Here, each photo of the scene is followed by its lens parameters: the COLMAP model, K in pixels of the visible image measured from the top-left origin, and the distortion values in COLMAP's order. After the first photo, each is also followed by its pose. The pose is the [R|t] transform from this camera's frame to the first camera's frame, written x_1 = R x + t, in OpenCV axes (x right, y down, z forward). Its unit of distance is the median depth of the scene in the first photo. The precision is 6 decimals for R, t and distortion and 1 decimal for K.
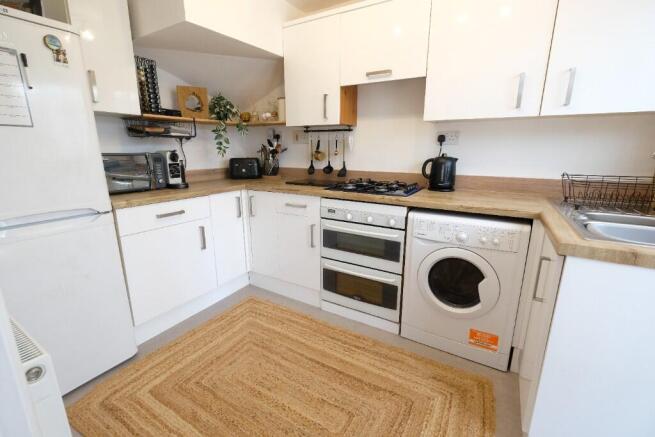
lens RADIAL K [[284.7, 0, 326.5], [0, 284.7, 217.2], [0, 0, 1]] dist [0.000255, -0.000330]
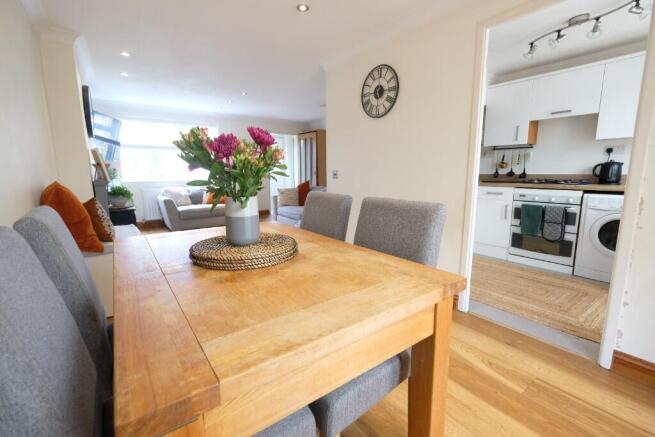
lens RADIAL K [[284.7, 0, 328.9], [0, 284.7, 216.9], [0, 0, 1]] dist [0.000255, -0.000330]
pose [[0.928159, 0.053323, -0.368346, -0.396538], [-0.082181, 0.994618, -0.063098, 0.287252], [0.362999, 0.088836, 0.927545, -0.893424]]
